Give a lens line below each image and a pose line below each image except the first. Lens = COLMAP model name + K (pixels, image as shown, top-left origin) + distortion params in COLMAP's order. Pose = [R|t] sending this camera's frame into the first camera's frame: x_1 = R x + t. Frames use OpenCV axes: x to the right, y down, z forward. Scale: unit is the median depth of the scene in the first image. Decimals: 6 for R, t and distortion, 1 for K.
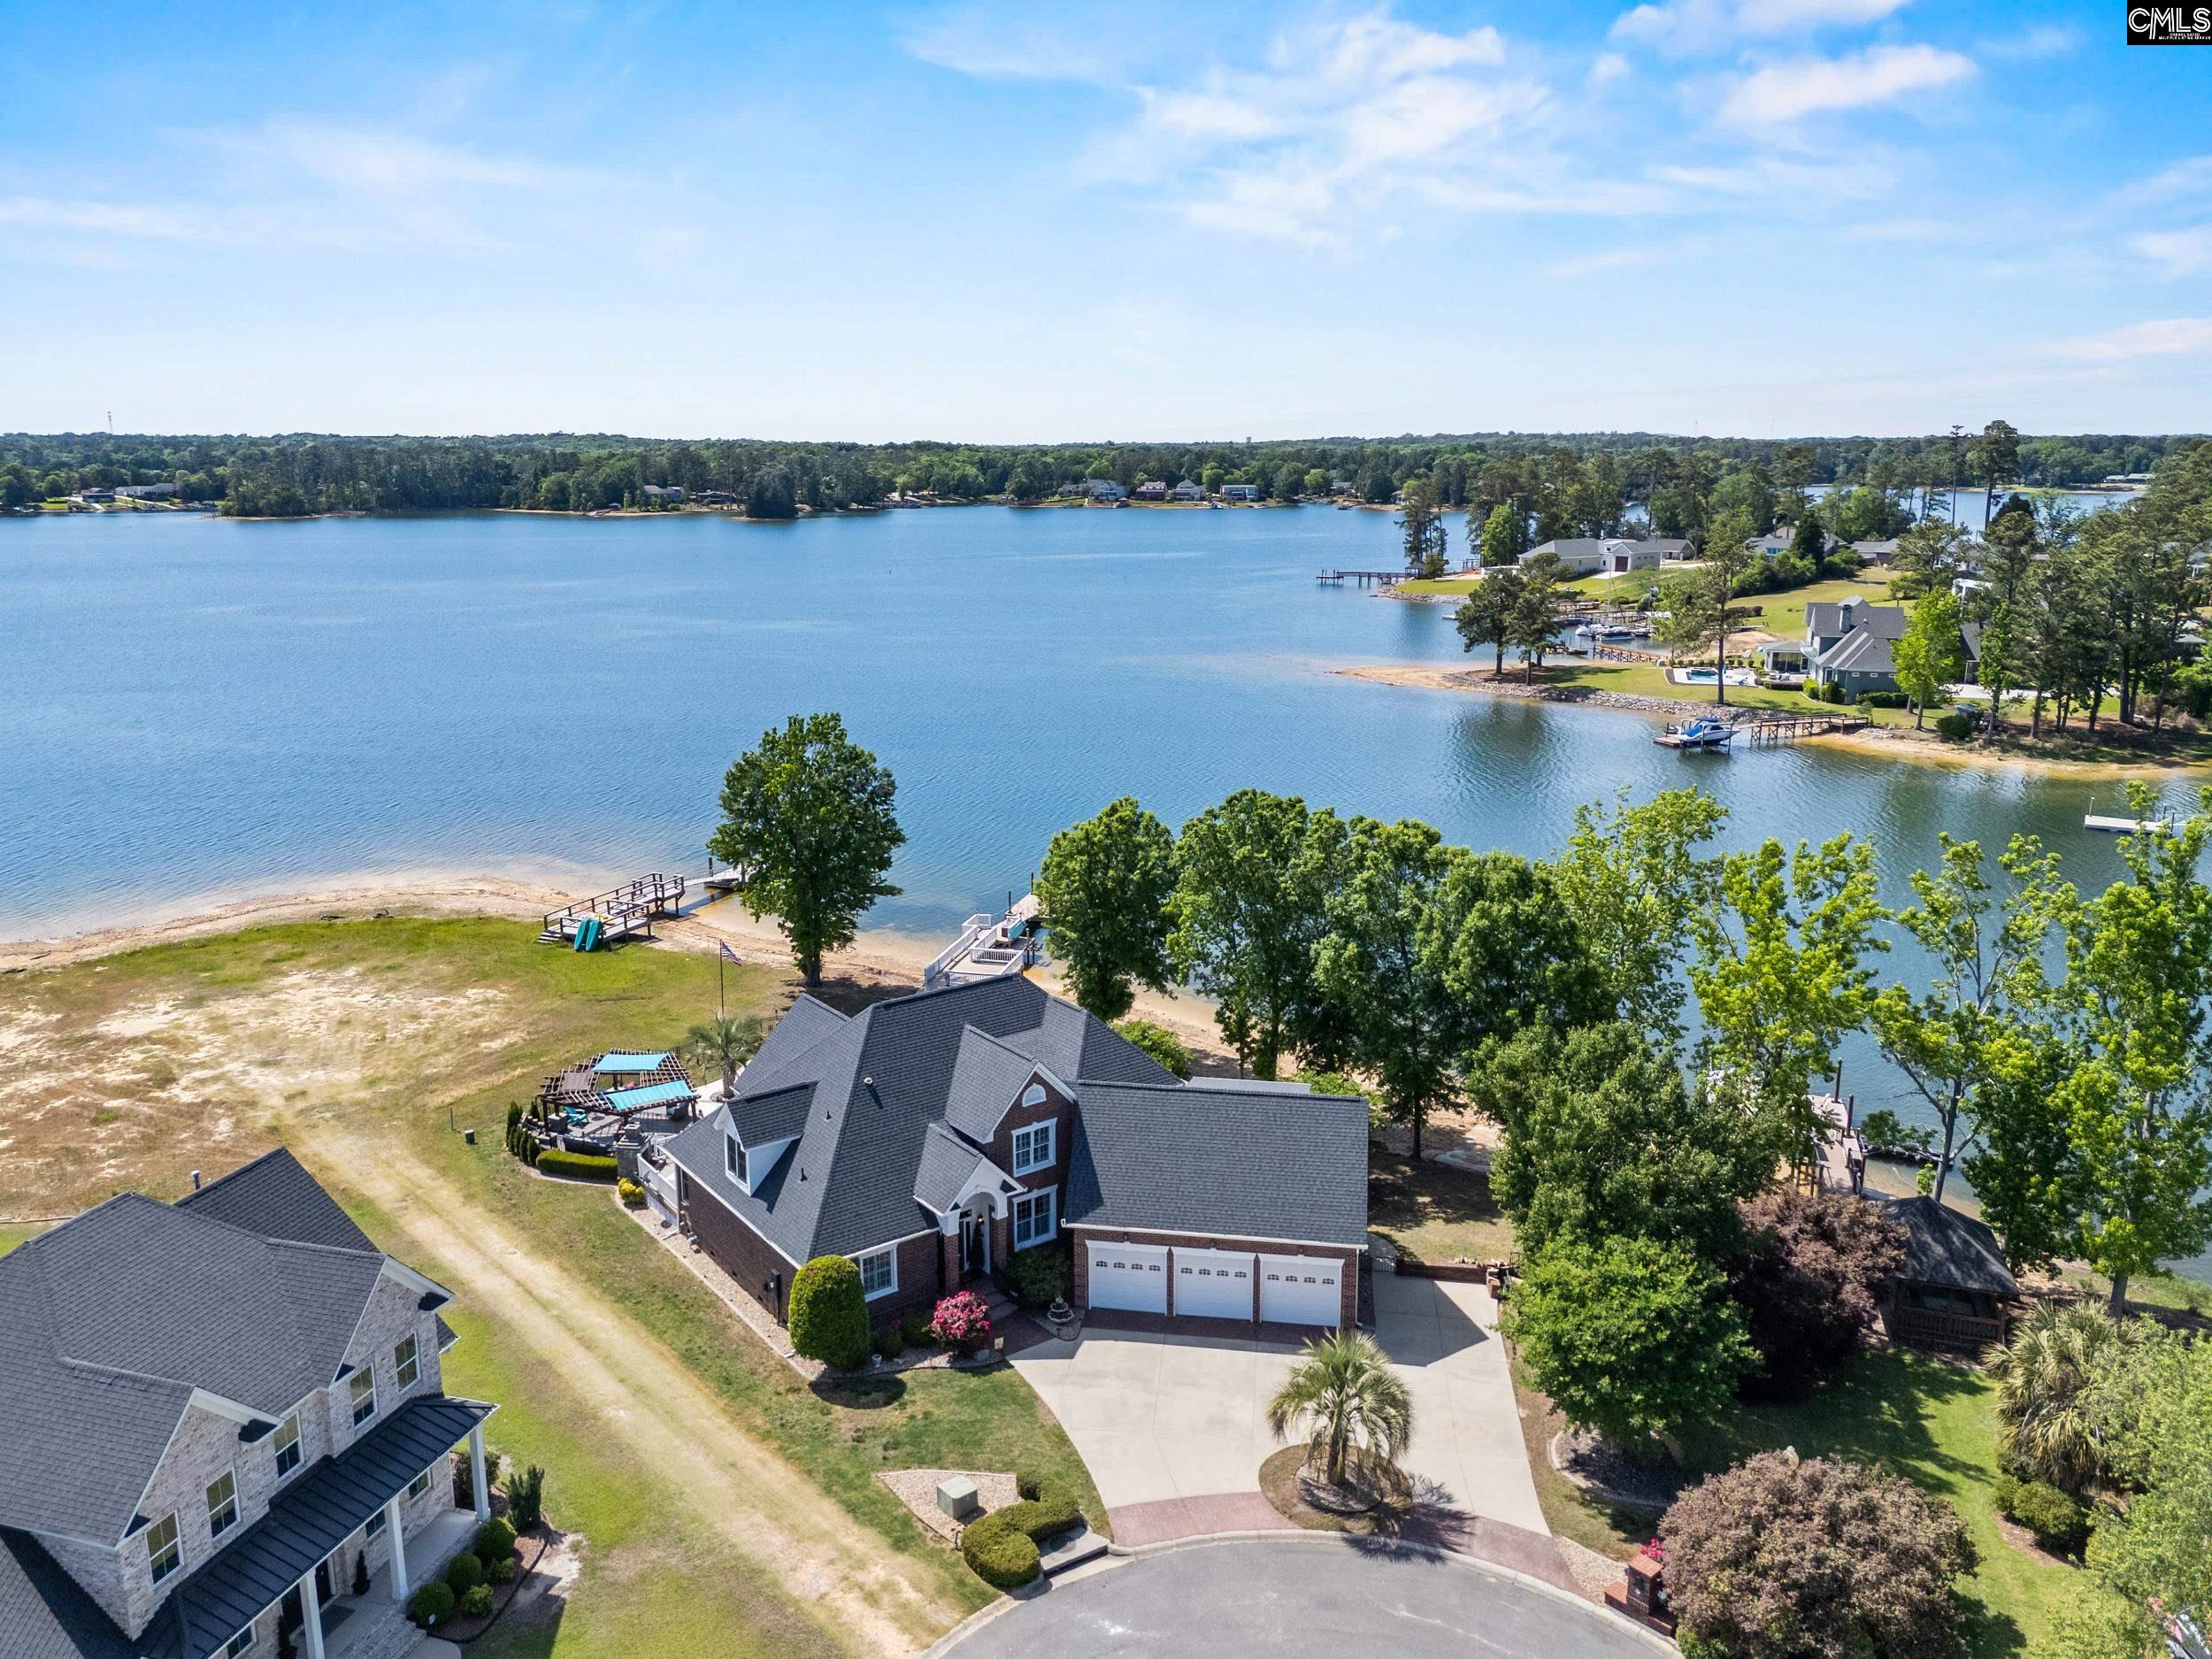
lens RADIAL K [[1626.1, 0, 1106.0], [0, 1626.1, 829.5], [0, 0, 1]] dist [0.062295, -0.047395]
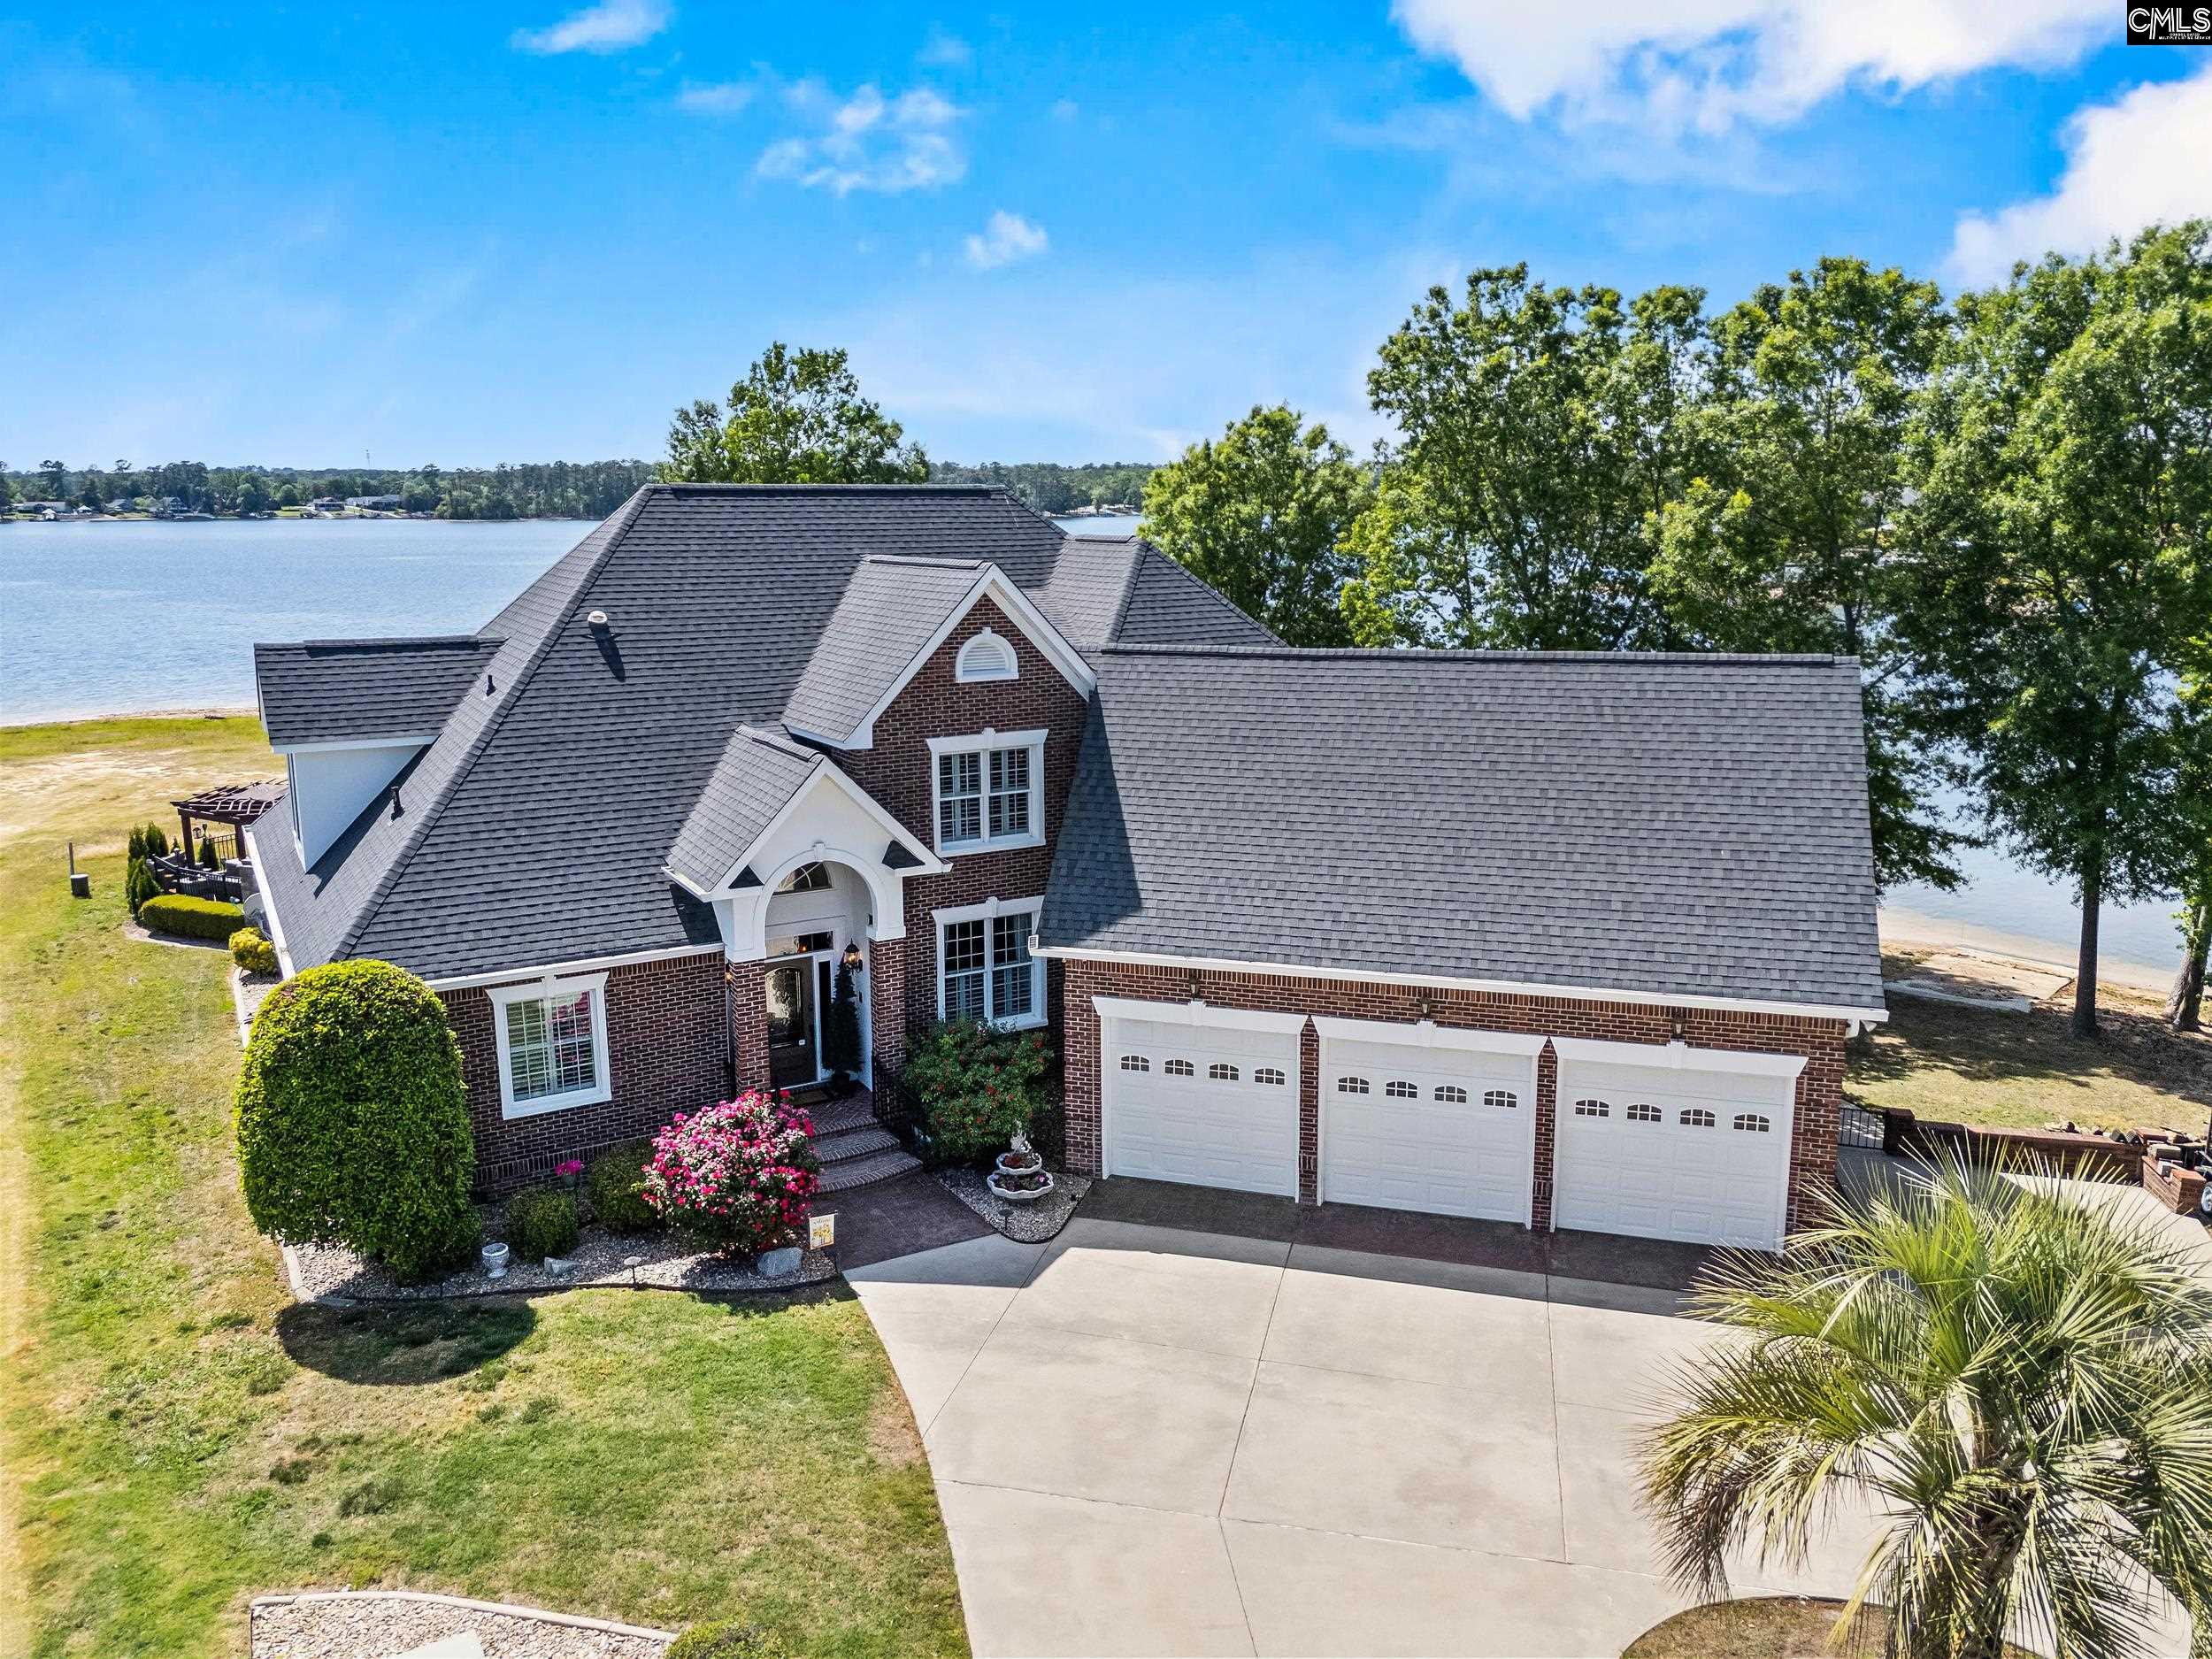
lens RADIAL K [[1626.1, 0, 1106.0], [0, 1626.1, 829.5], [0, 0, 1]] dist [0.062295, -0.047395]
pose [[0.992574, 0.021597, -0.119708, 0.031115], [-0.024564, 0.999425, -0.023369, 0.189398], [0.119134, 0.026136, 0.992534, 0.526738]]
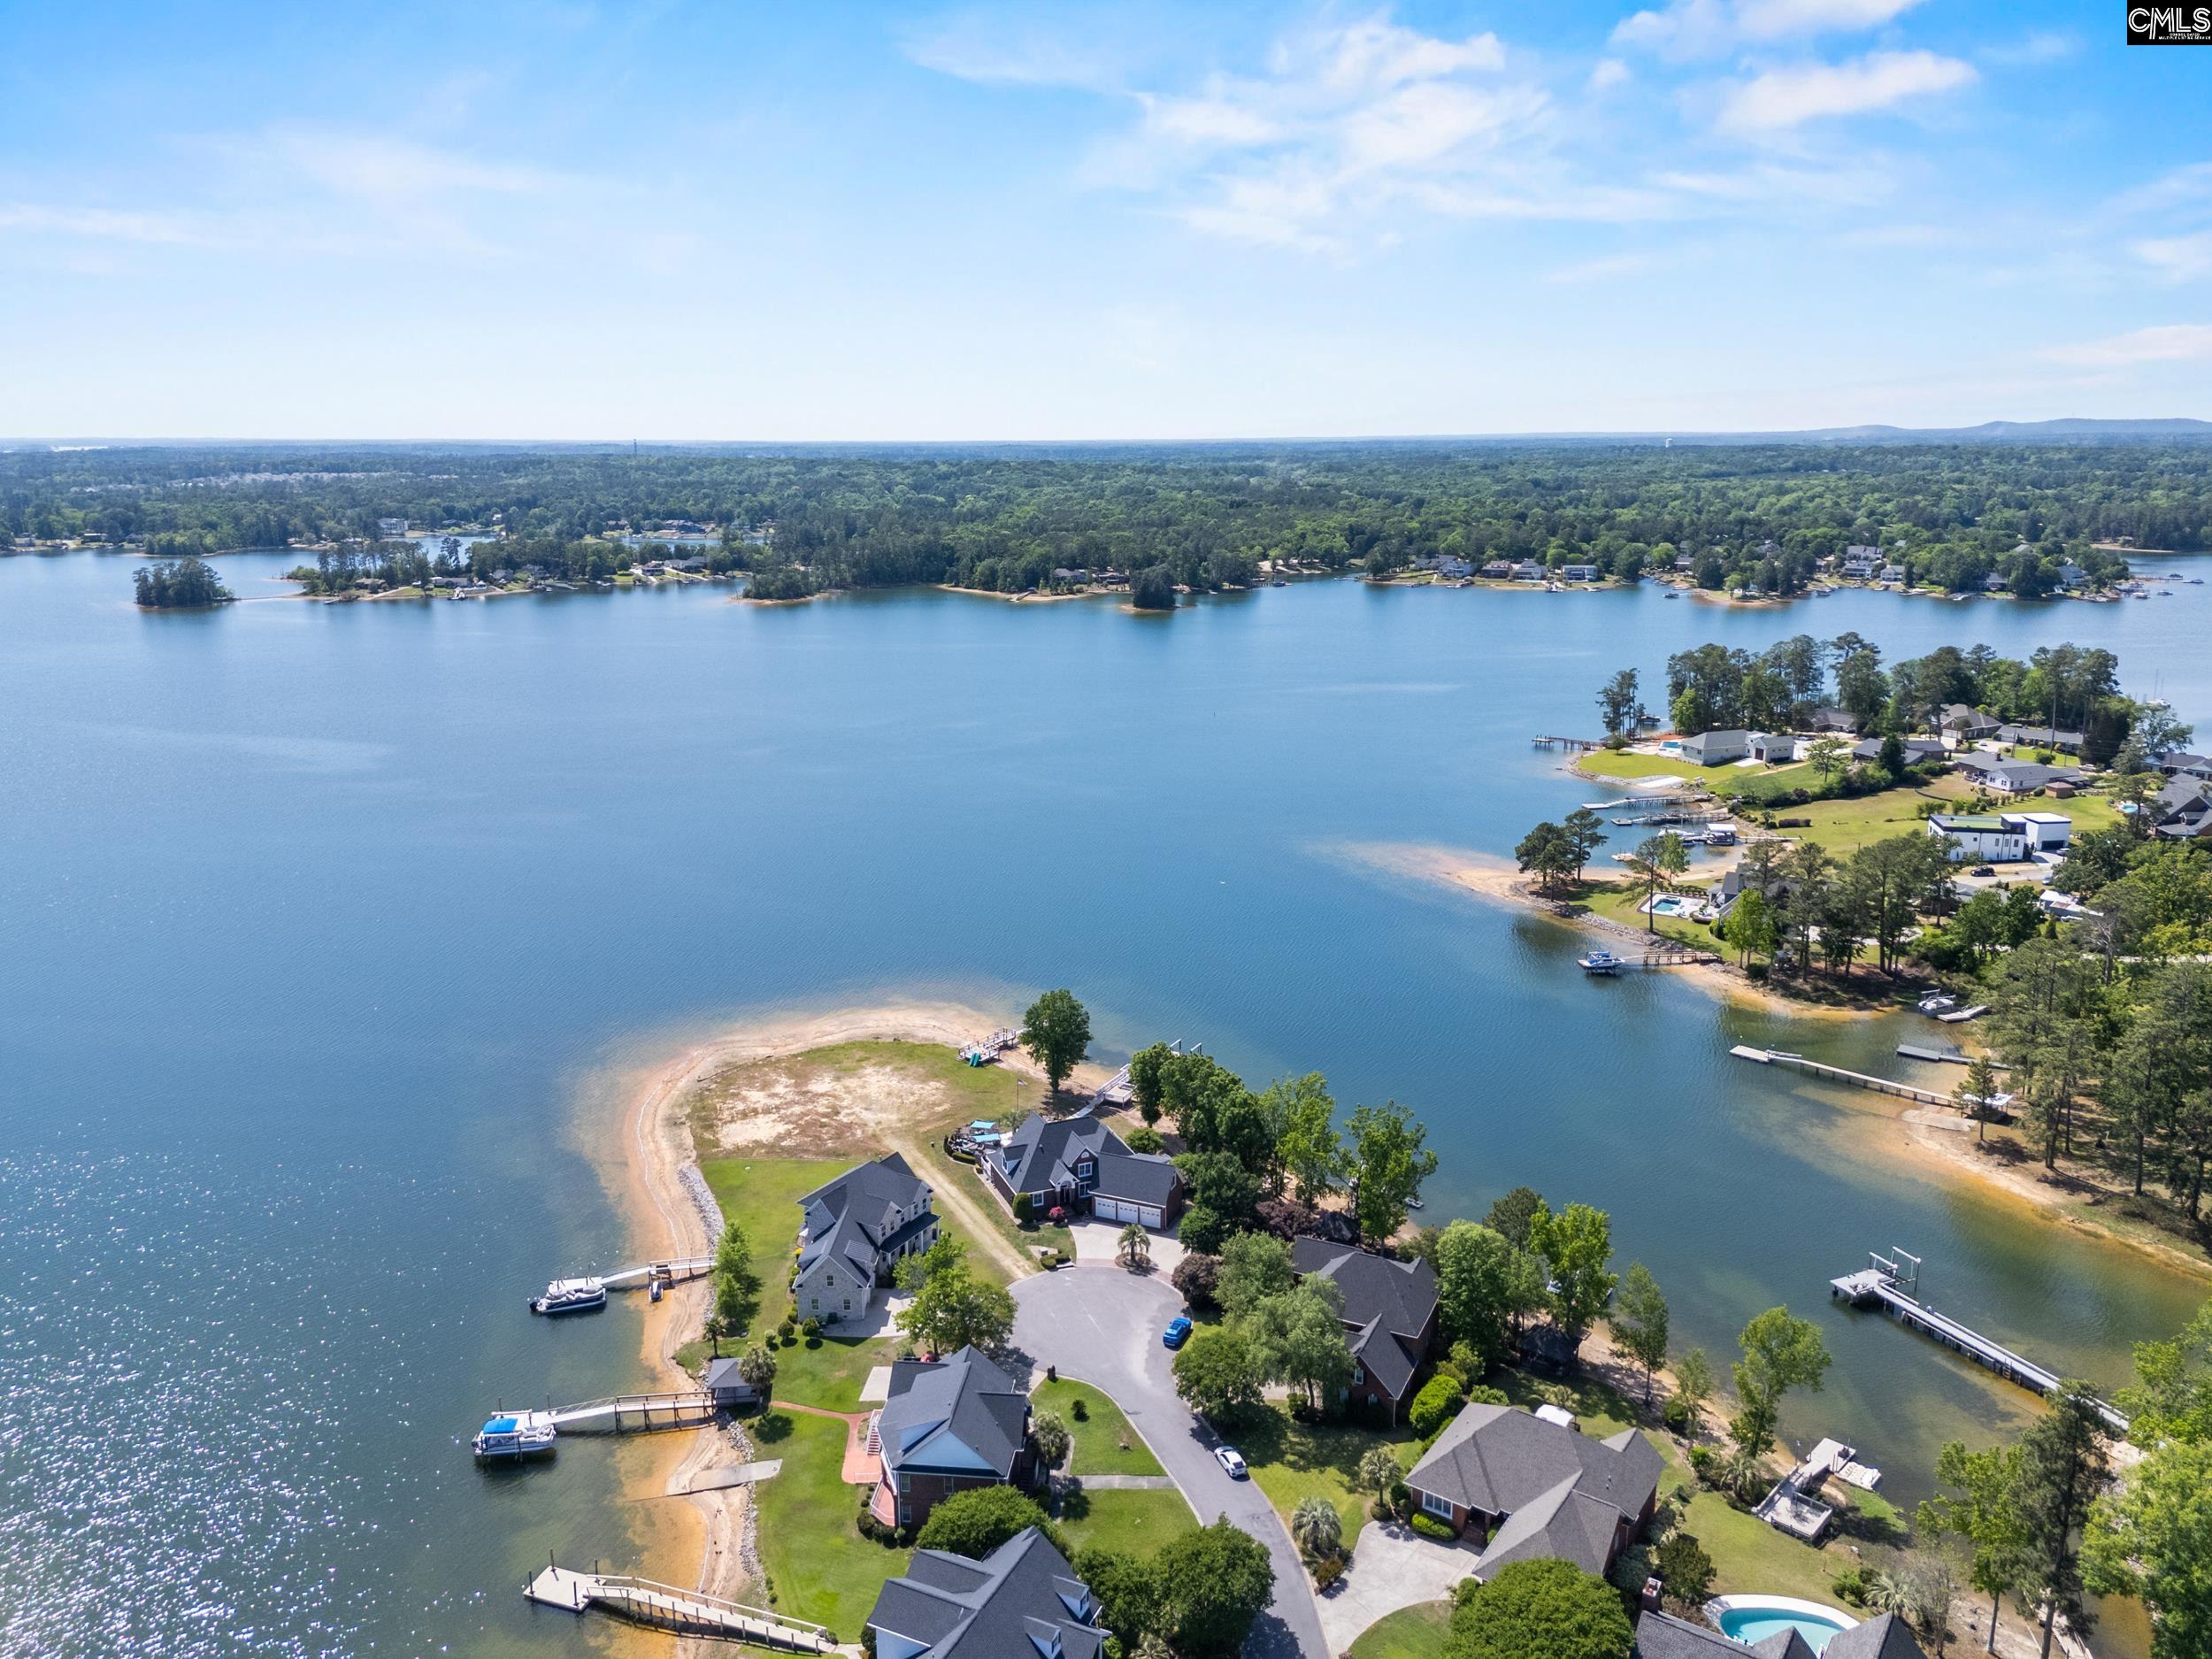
lens RADIAL K [[1597.3, 0, 1114.0], [0, 1597.3, 876.4], [0, 0, 1]] dist [0.120733, -0.000330]
pose [[0.970368, 0.063691, -0.233085, 0.697344], [-0.054689, 0.997494, 0.044891, -0.530633], [0.235360, -0.030813, 0.971420, -2.078847]]
